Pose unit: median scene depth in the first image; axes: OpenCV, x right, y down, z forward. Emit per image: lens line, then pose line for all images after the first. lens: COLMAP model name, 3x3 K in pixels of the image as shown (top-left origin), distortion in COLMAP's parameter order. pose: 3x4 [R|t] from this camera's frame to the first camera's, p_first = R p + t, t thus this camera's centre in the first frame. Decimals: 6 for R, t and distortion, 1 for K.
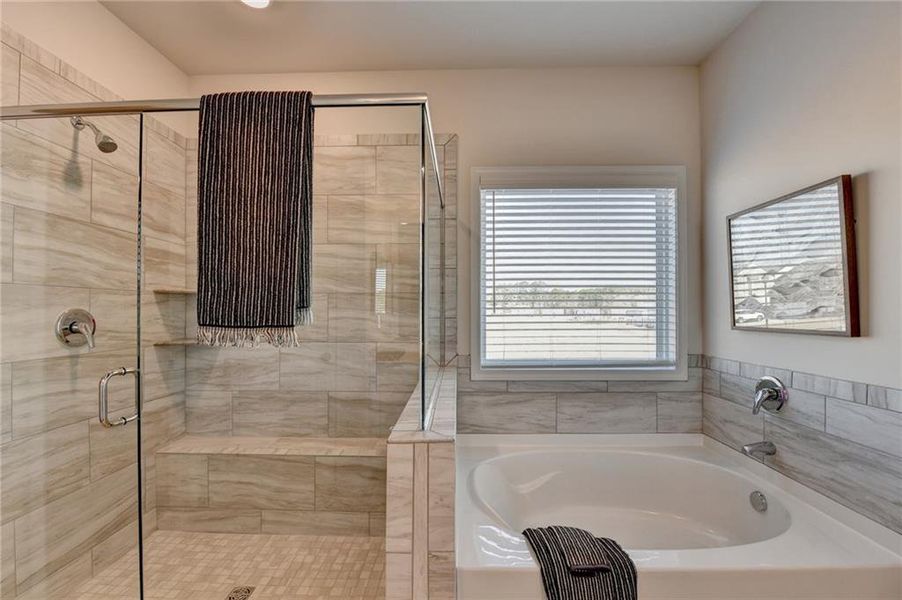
lens RADIAL K [[365.9, 0, 446.6], [0, 365.9, 308.9], [0, 0, 1]] dist [-0.008804, -0.004455]
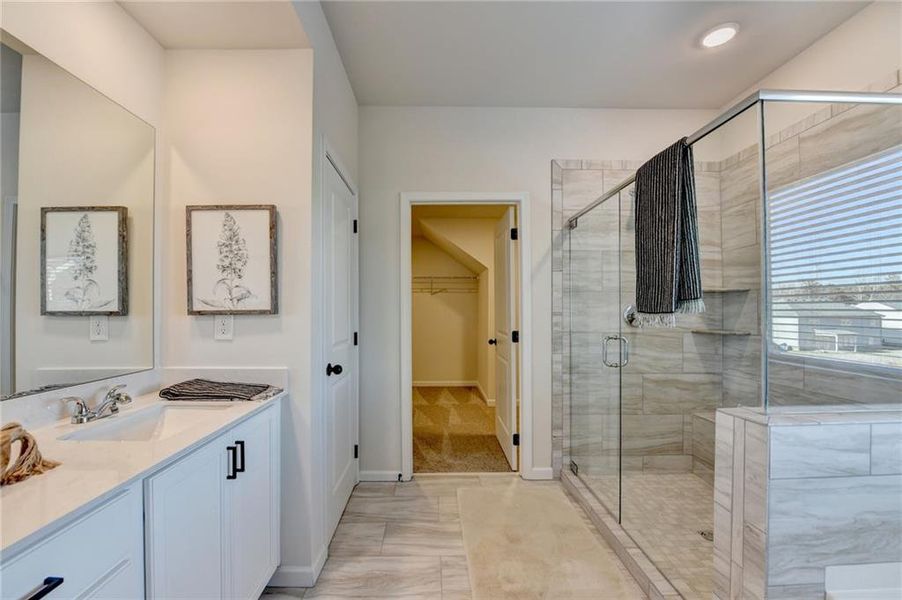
lens RADIAL K [[365.9, 0, 446.6], [0, 365.9, 308.9], [0, 0, 1]] dist [-0.008804, -0.004455]
pose [[0.067391, -0.003957, -0.997719, 0.424275], [0.001231, 0.999992, -0.003883, 0.017924], [0.997726, -0.000967, 0.067395, 0.019279]]
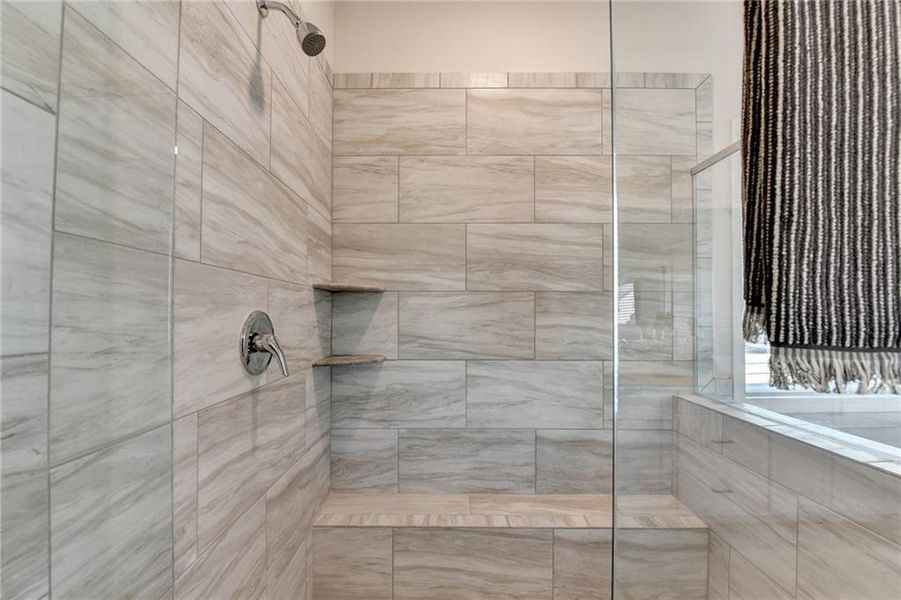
lens RADIAL K [[386.8, 0, 451.6], [0, 386.8, 311.5], [0, 0, 1]] dist [-0.013324, -0.000342]
pose [[0.999805, 0.003403, 0.019455, -0.518887], [-0.003236, 0.999958, -0.008598, 0.003306], [-0.019484, 0.008533, 0.999774, 0.255359]]
